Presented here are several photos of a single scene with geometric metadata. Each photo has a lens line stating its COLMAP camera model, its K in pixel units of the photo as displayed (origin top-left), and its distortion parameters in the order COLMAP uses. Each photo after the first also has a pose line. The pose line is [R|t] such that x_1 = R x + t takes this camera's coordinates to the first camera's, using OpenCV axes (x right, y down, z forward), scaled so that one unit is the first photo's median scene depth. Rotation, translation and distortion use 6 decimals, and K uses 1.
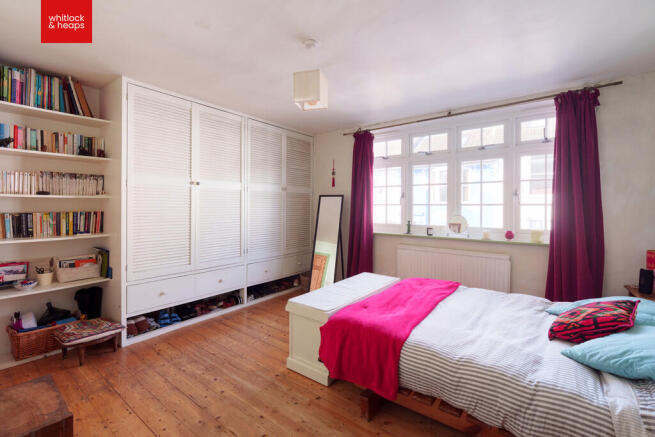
lens RADIAL K [[296.2, 0, 324.9], [0, 296.2, 206.9], [0, 0, 1]] dist [0.000223, -0.000097]
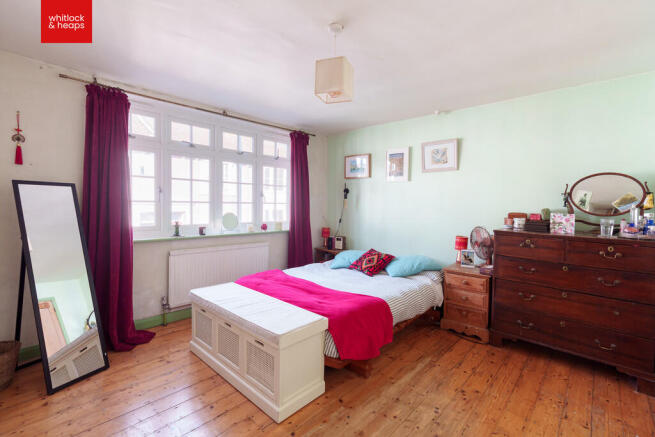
lens RADIAL K [[296.2, 0, 328.2], [0, 296.2, 213.4], [0, 0, 1]] dist [0.000223, -0.000097]
pose [[0.098692, -0.032619, 0.994583, -0.539975], [-0.013274, 0.999331, 0.034092, -0.009920], [-0.995029, -0.016566, 0.098193, 0.516409]]
